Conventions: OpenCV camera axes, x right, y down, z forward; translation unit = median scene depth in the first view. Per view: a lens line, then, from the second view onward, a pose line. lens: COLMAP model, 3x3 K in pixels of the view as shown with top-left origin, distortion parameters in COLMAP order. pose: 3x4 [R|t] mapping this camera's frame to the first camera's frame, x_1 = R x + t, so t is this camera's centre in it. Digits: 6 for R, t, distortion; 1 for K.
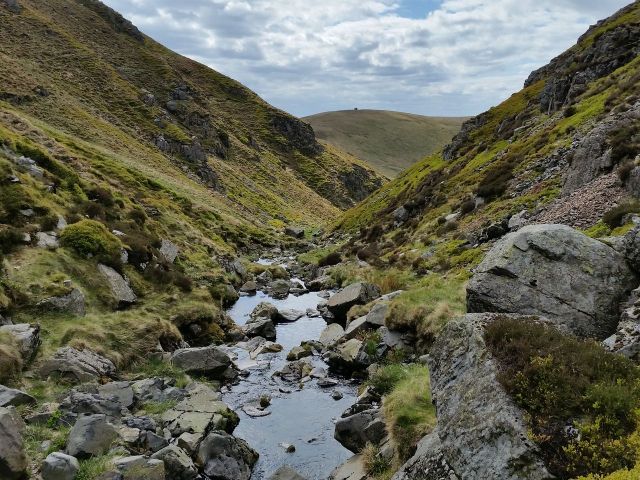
lens RADIAL K [[688.1, 0, 318.4], [0, 688.1, 236.9], [0, 0, 1]] dist [0.195864, -0.522168]
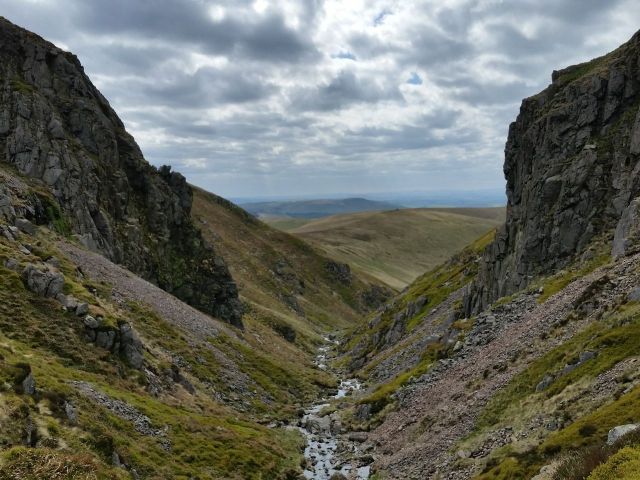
lens RADIAL K [[688.1, 0, 318.4], [0, 688.1, 236.9], [0, 0, 1]] dist [0.195864, -0.522168]
pose [[0.996067, -0.018975, -0.086550, 0.073444], [0.010236, 0.994902, -0.100326, -0.056913], [0.088012, 0.099046, 0.991183, -0.828710]]
